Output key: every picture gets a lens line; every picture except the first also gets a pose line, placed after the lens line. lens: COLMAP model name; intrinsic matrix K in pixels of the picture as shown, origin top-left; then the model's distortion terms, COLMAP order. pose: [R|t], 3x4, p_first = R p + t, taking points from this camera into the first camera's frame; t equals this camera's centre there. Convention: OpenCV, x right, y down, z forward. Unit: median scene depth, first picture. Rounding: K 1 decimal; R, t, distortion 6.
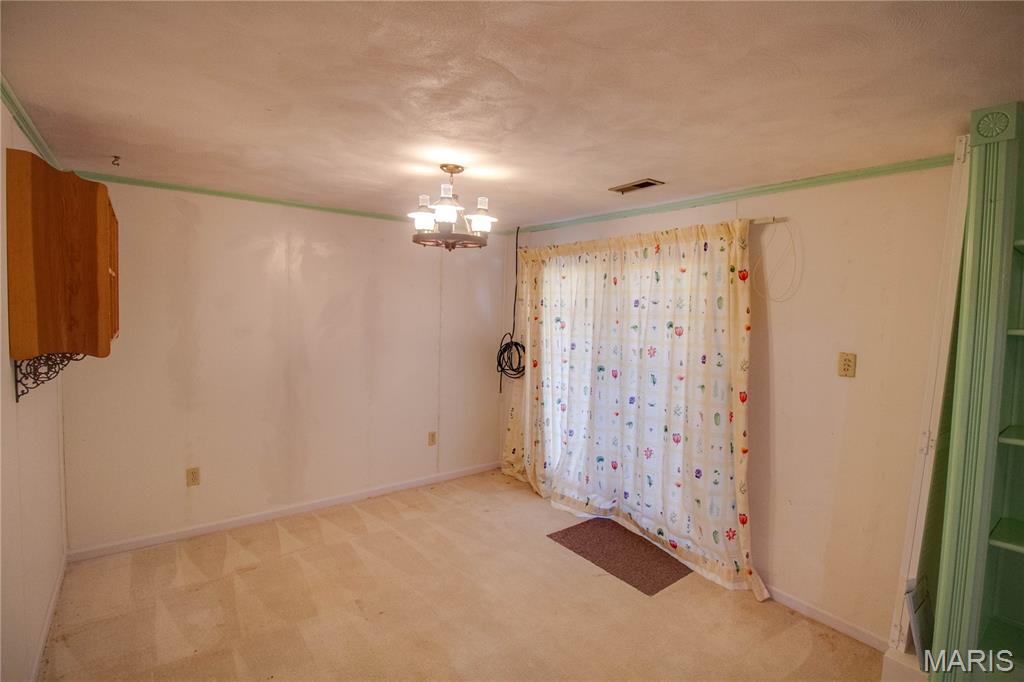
lens RADIAL K [[486.8, 0, 512.8], [0, 486.8, 337.2], [0, 0, 1]] dist [-0.004729, -0.000915]
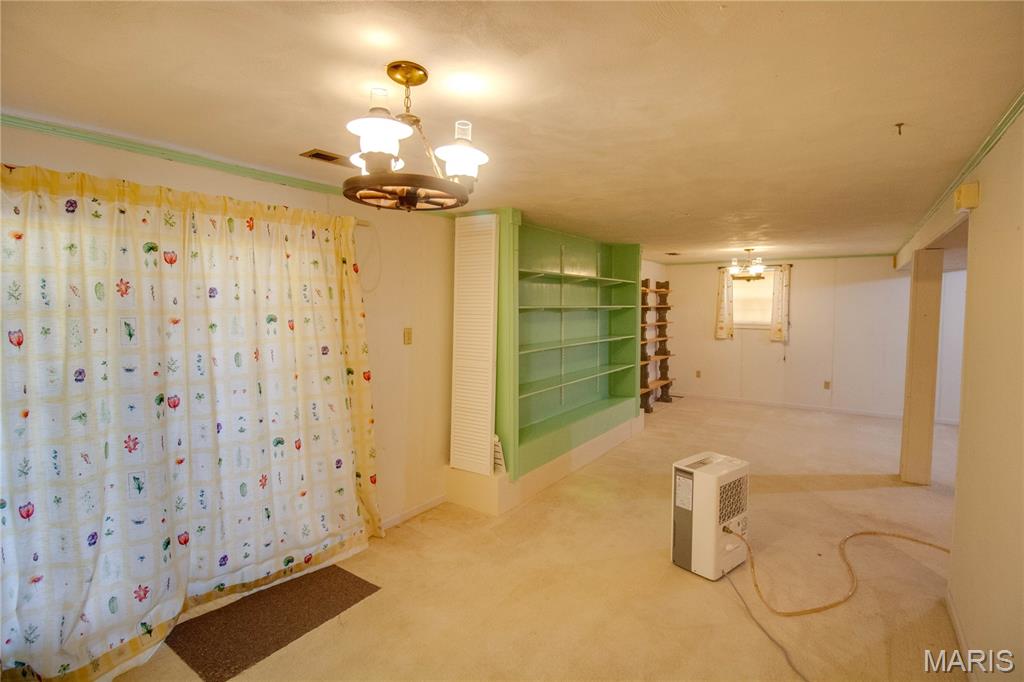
lens RADIAL K [[486.8, 0, 512.7], [0, 486.8, 336.5], [0, 0, 1]] dist [-0.004729, -0.000915]
pose [[-0.299650, -0.088364, 0.949948, -0.613376], [0.052807, 0.992639, 0.108992, -0.065496], [-0.952587, 0.082824, -0.292778, 0.870205]]
